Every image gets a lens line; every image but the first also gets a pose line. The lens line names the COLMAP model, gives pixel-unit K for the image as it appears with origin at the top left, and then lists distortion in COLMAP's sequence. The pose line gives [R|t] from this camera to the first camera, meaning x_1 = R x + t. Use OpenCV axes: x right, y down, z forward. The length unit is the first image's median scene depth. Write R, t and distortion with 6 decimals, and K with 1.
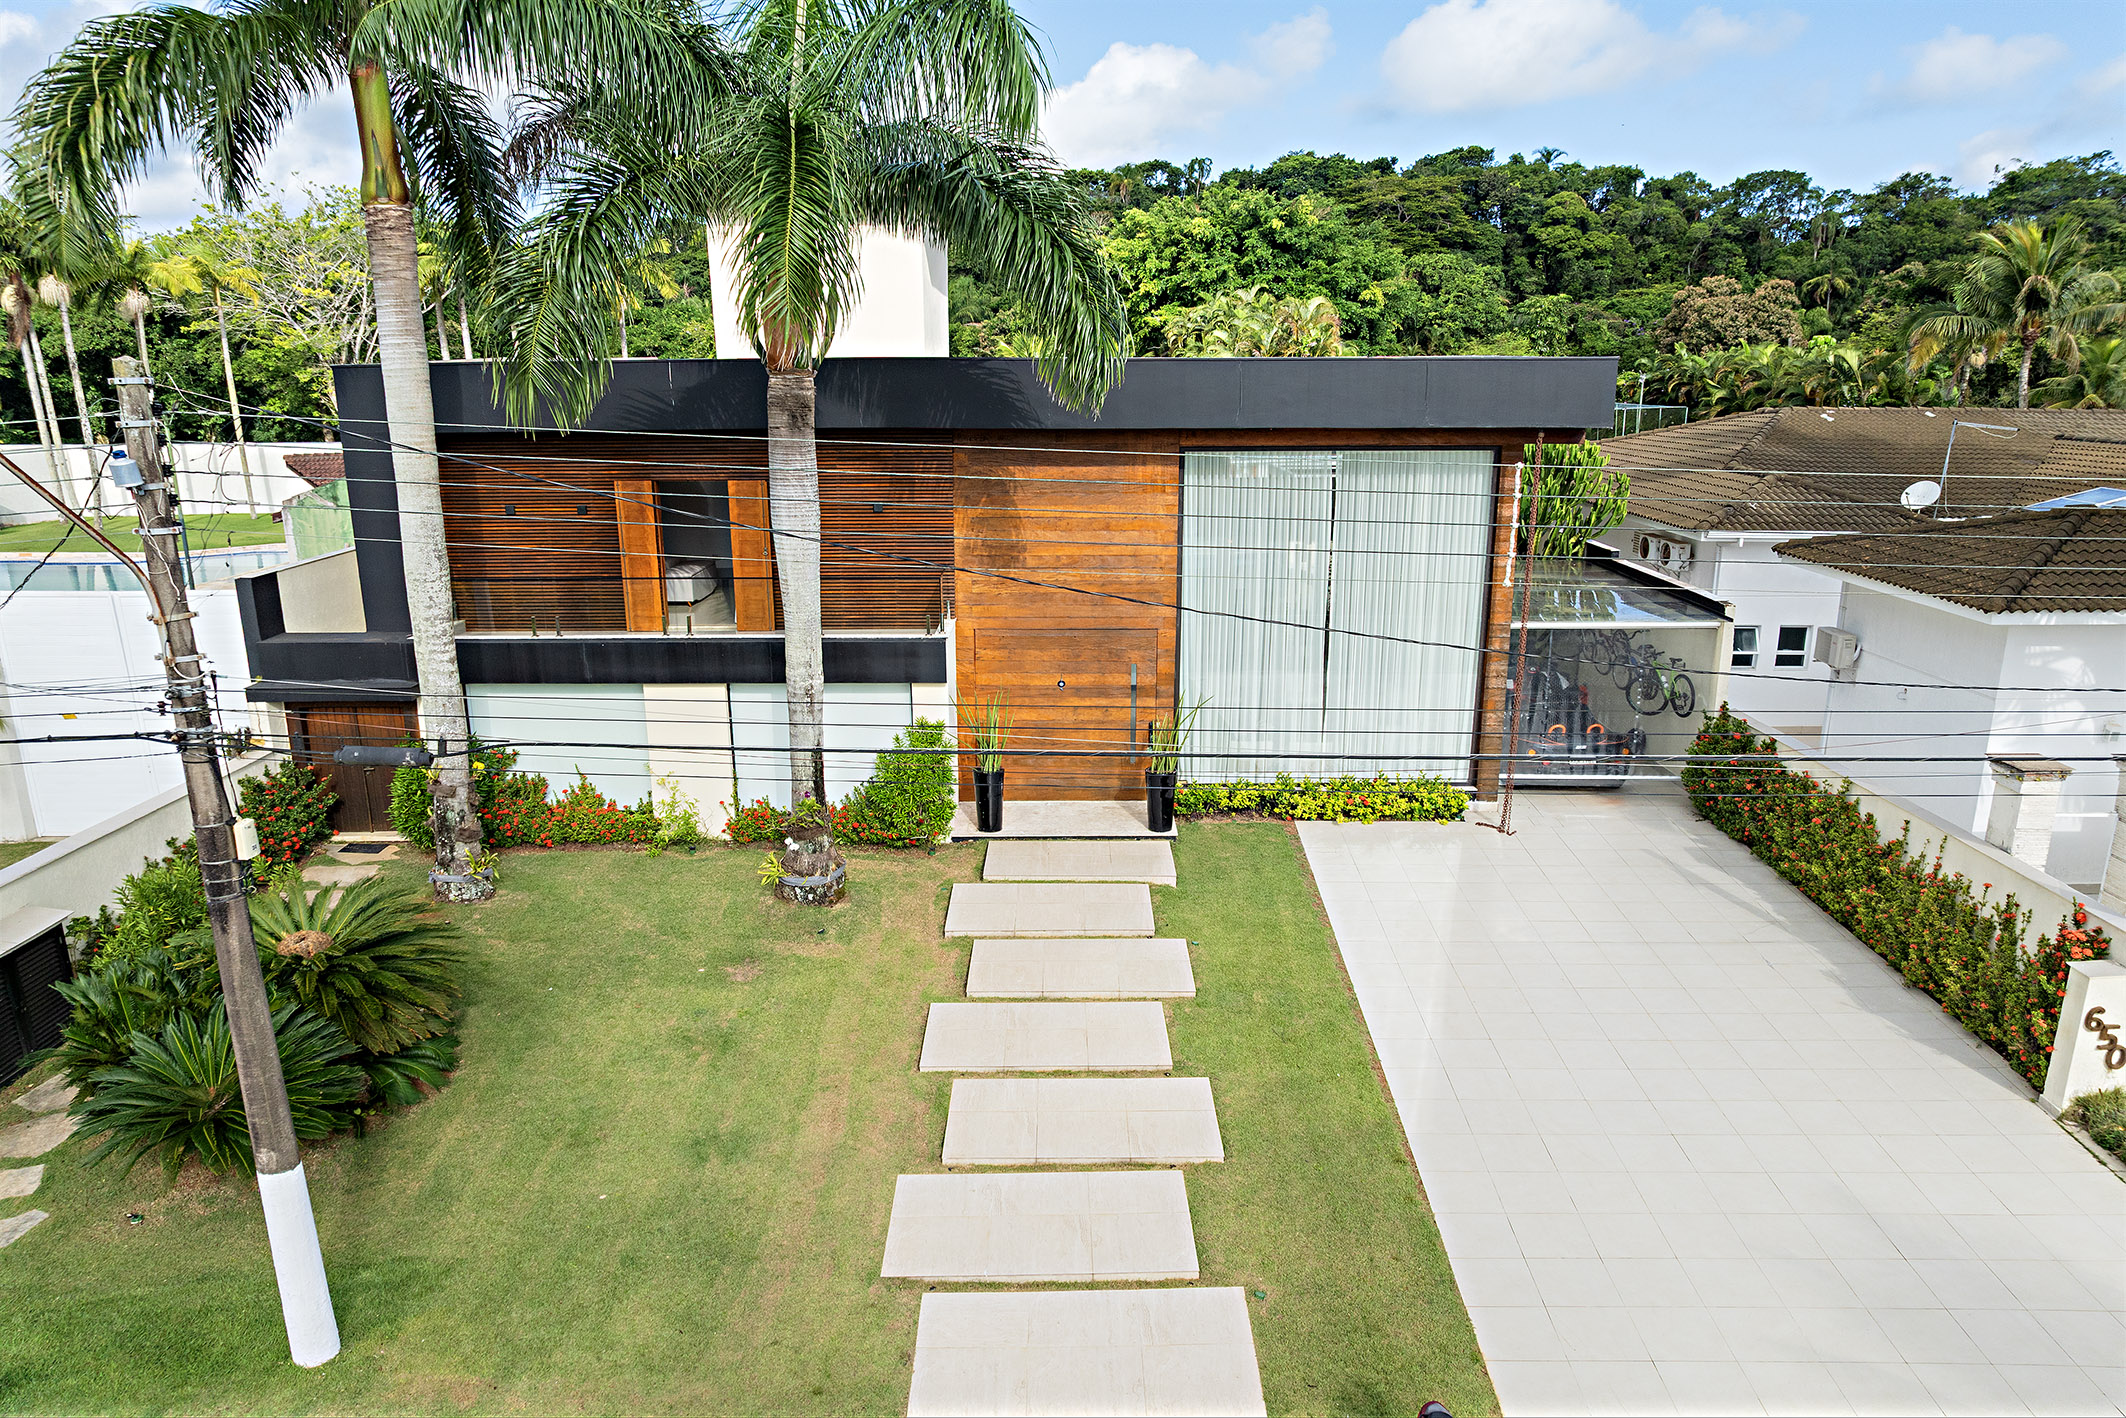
lens RADIAL K [[1490.7, 0, 1070.0], [0, 1490.7, 771.8], [0, 0, 1]] dist [-0.044838, 0.026720]
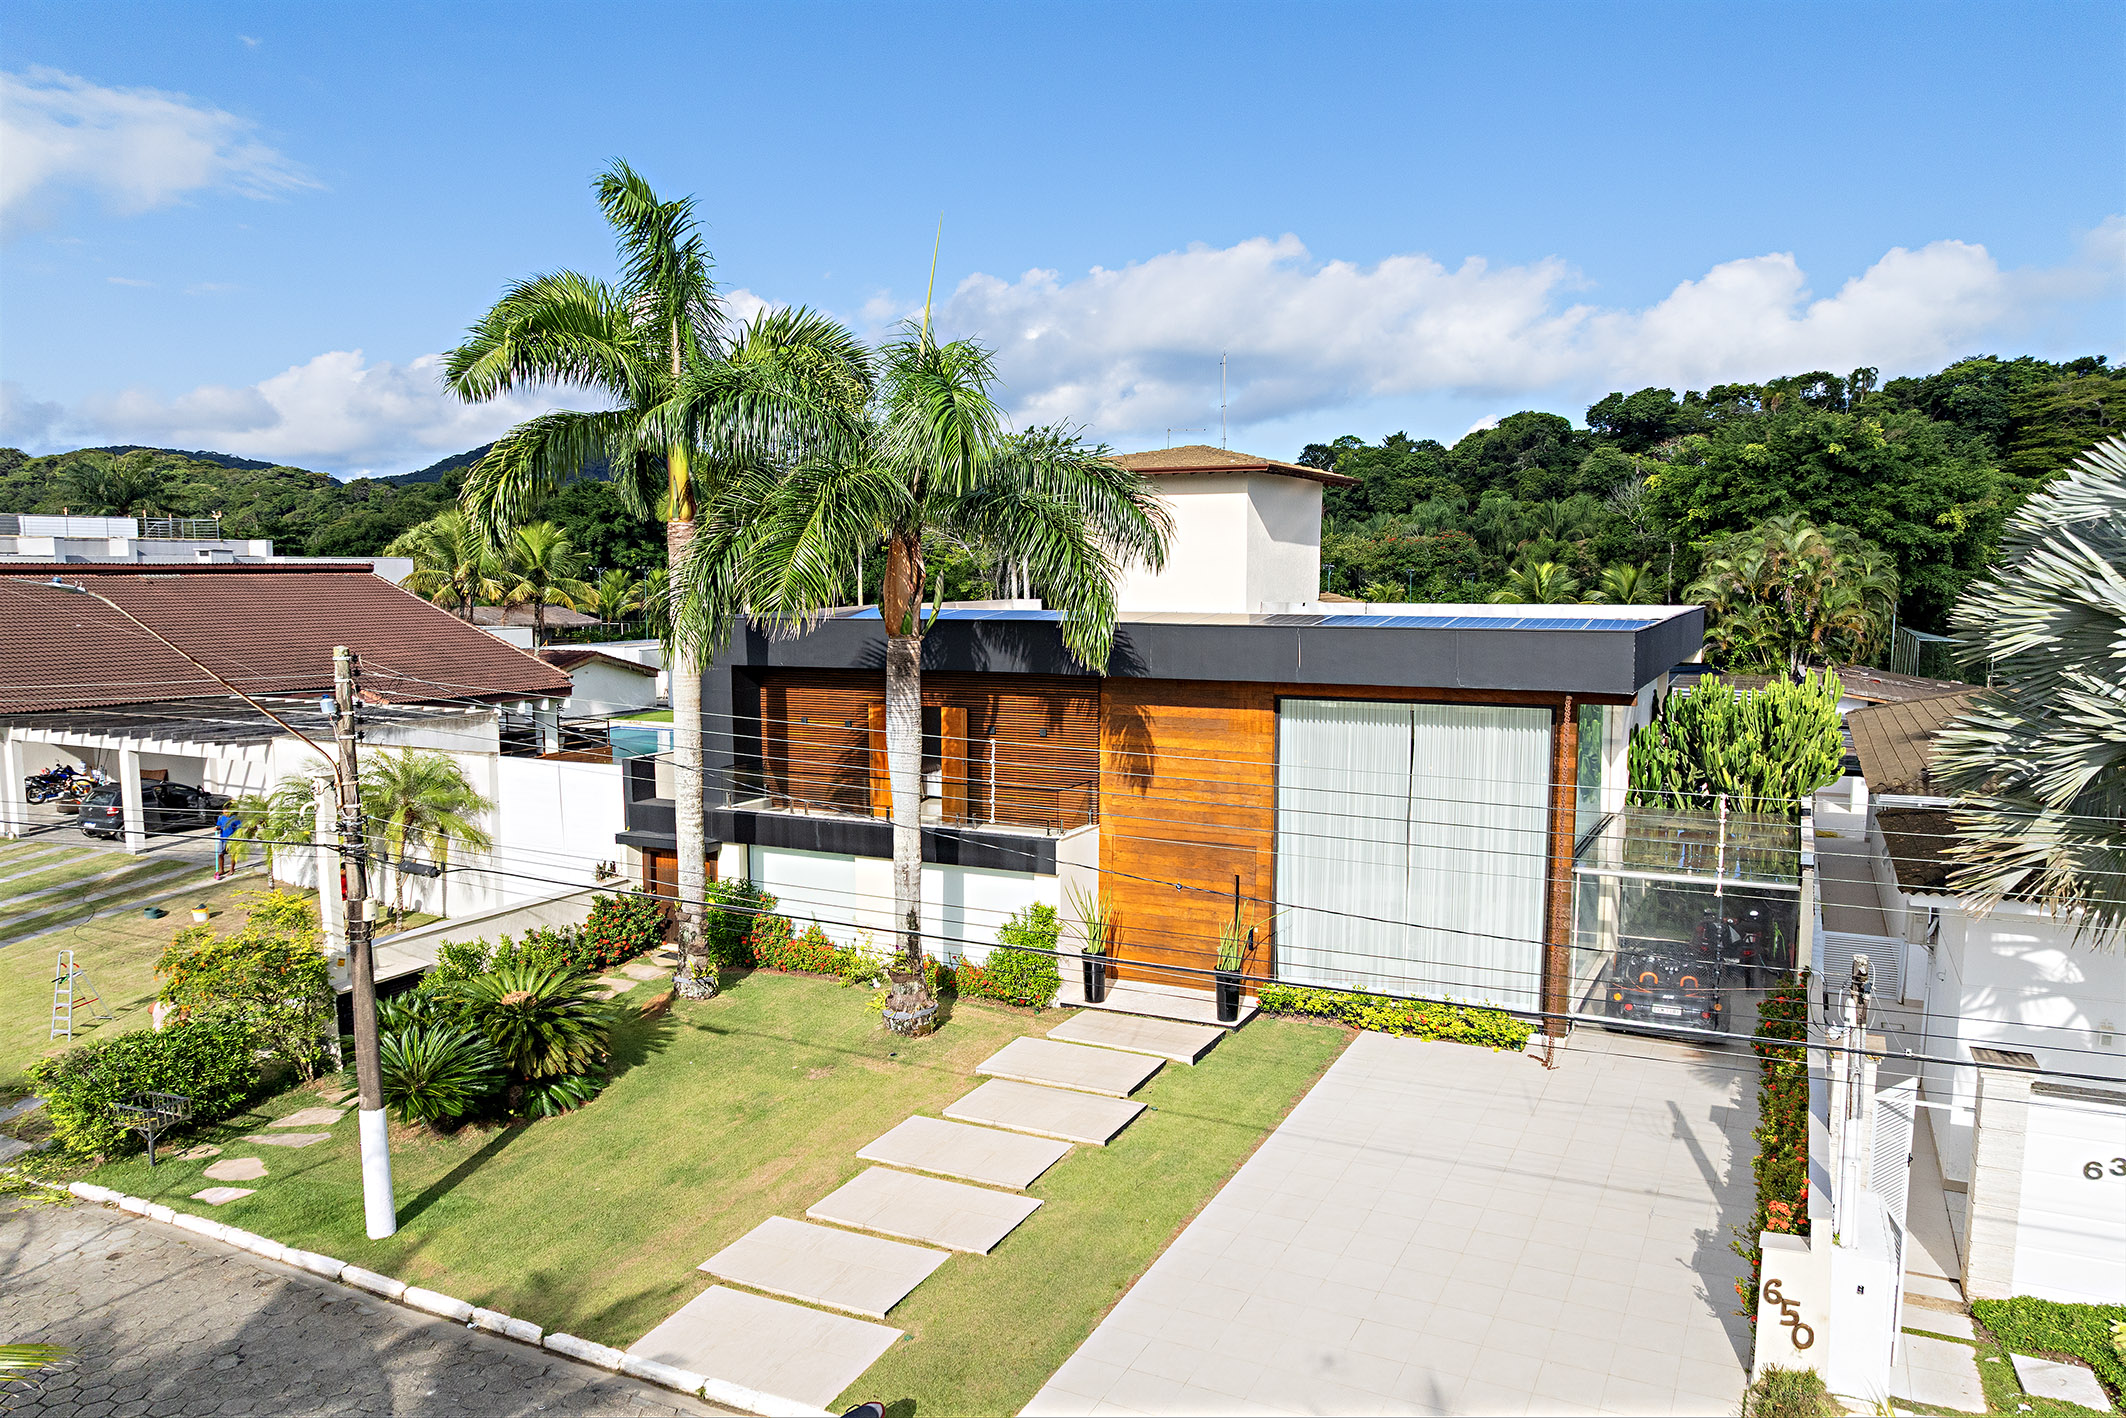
lens RADIAL K [[1490.7, 0, 1070.0], [0, 1490.7, 771.8], [0, 0, 1]] dist [-0.044838, 0.026720]
pose [[0.900015, 0.061029, -0.431565, 0.426033], [-0.117842, 0.987344, -0.106133, -0.013670], [0.419627, 0.146378, 0.895816, -0.109747]]
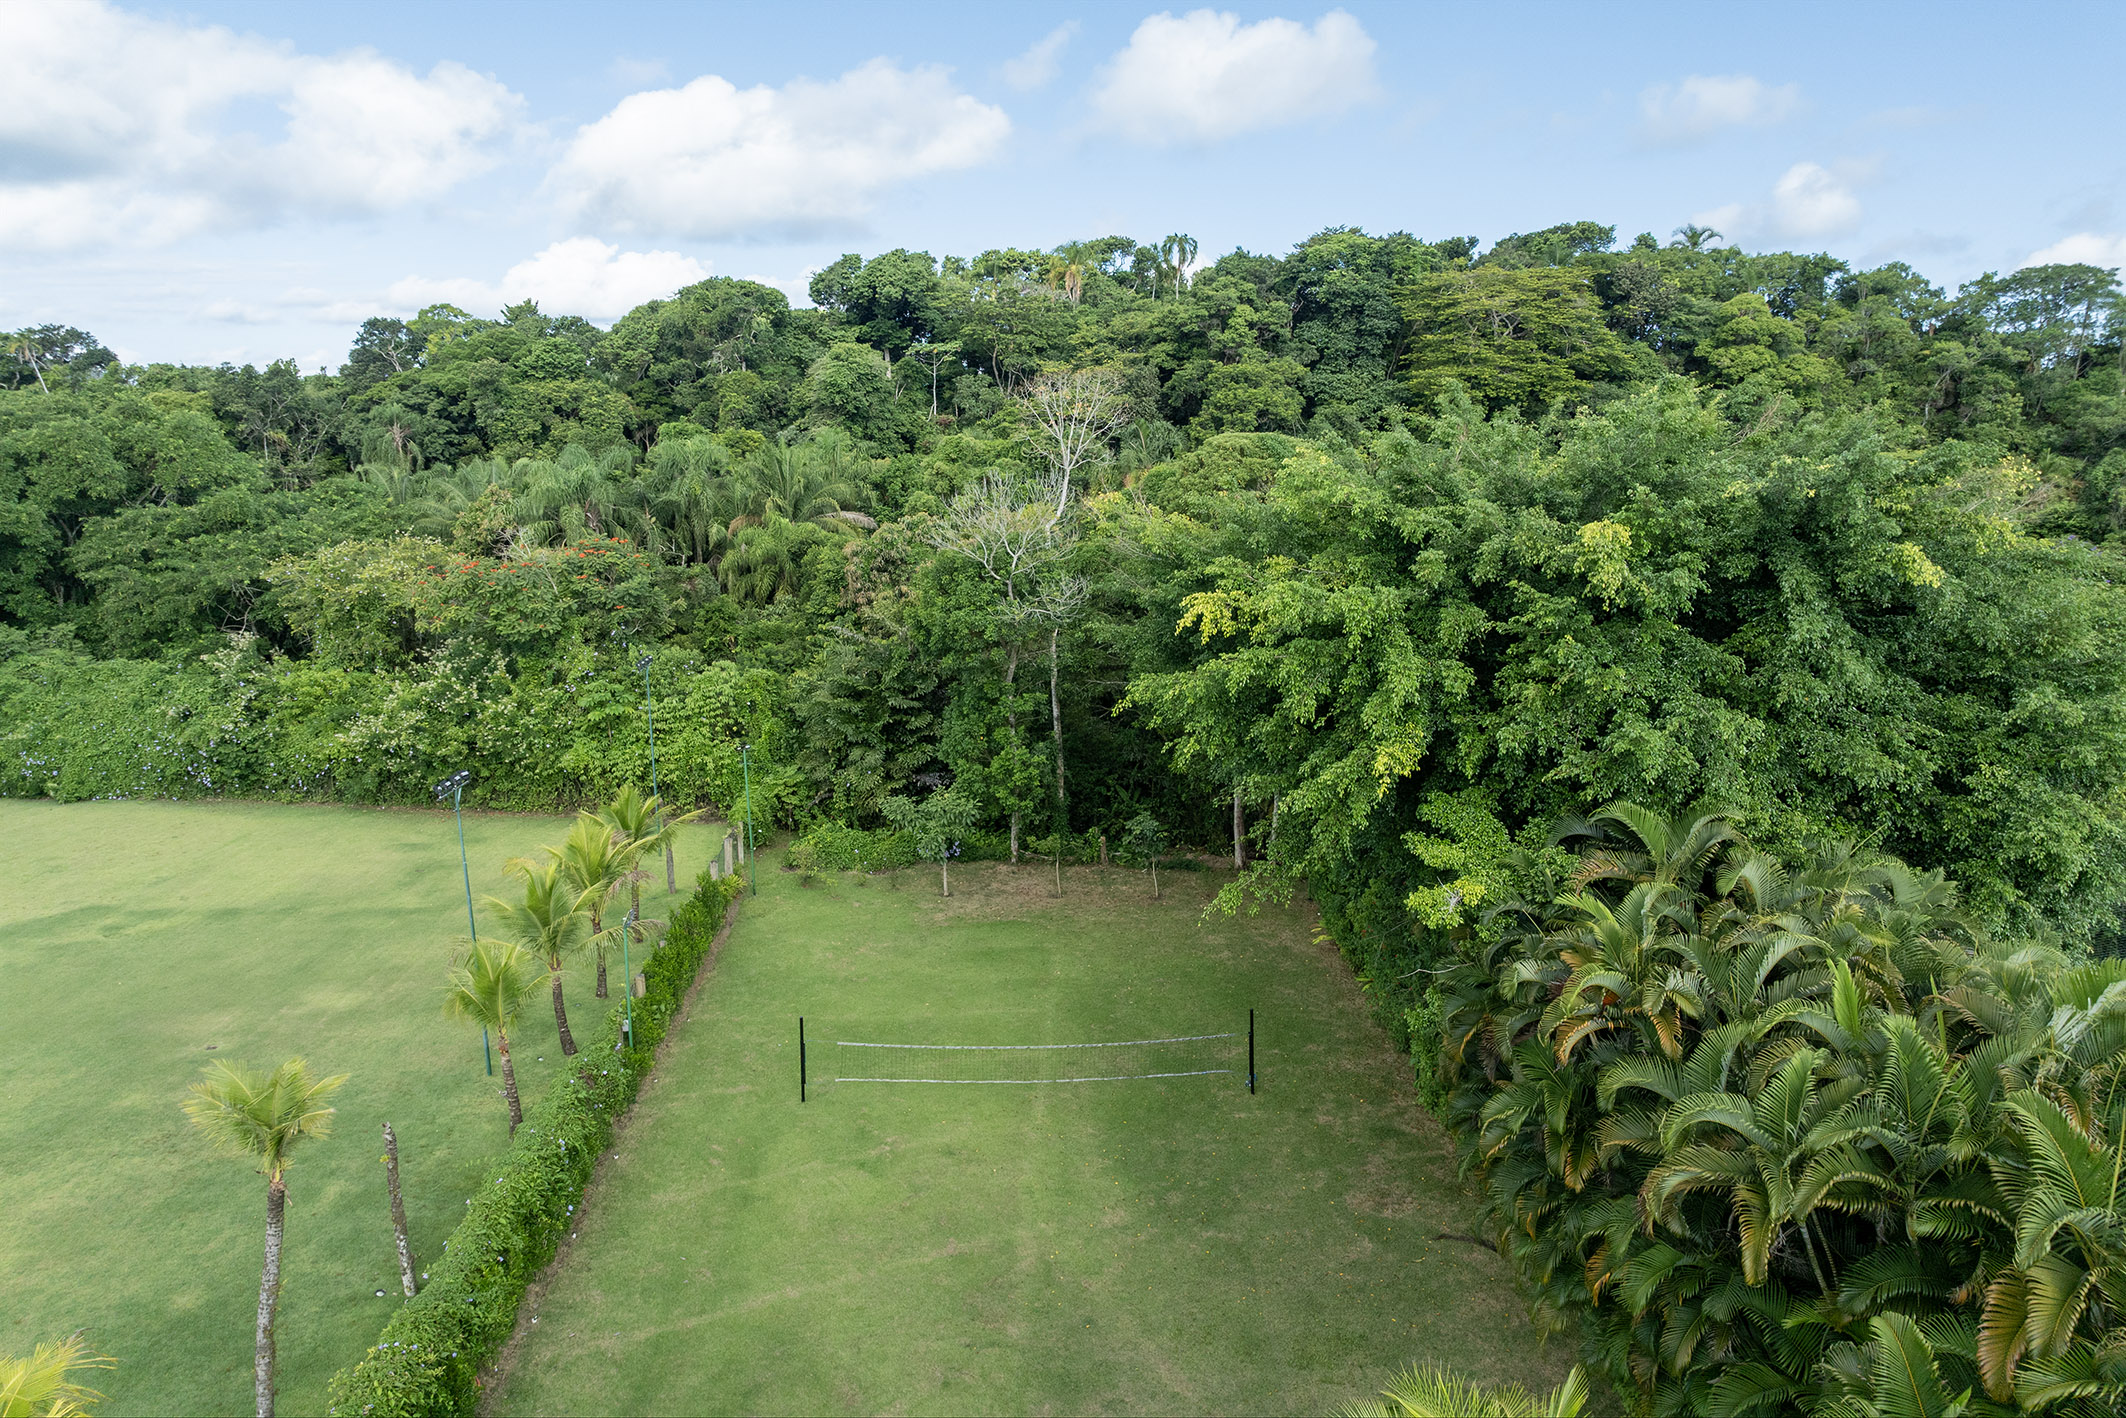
lens RADIAL K [[1490.7, 0, 1070.0], [0, 1490.7, 771.8], [0, 0, 1]] dist [-0.044838, 0.026720]
pose [[0.997671, -0.014542, 0.066648, -0.096632], [0.016991, 0.999195, -0.036337, -1.189750], [-0.066066, 0.037385, 0.997115, 2.752539]]
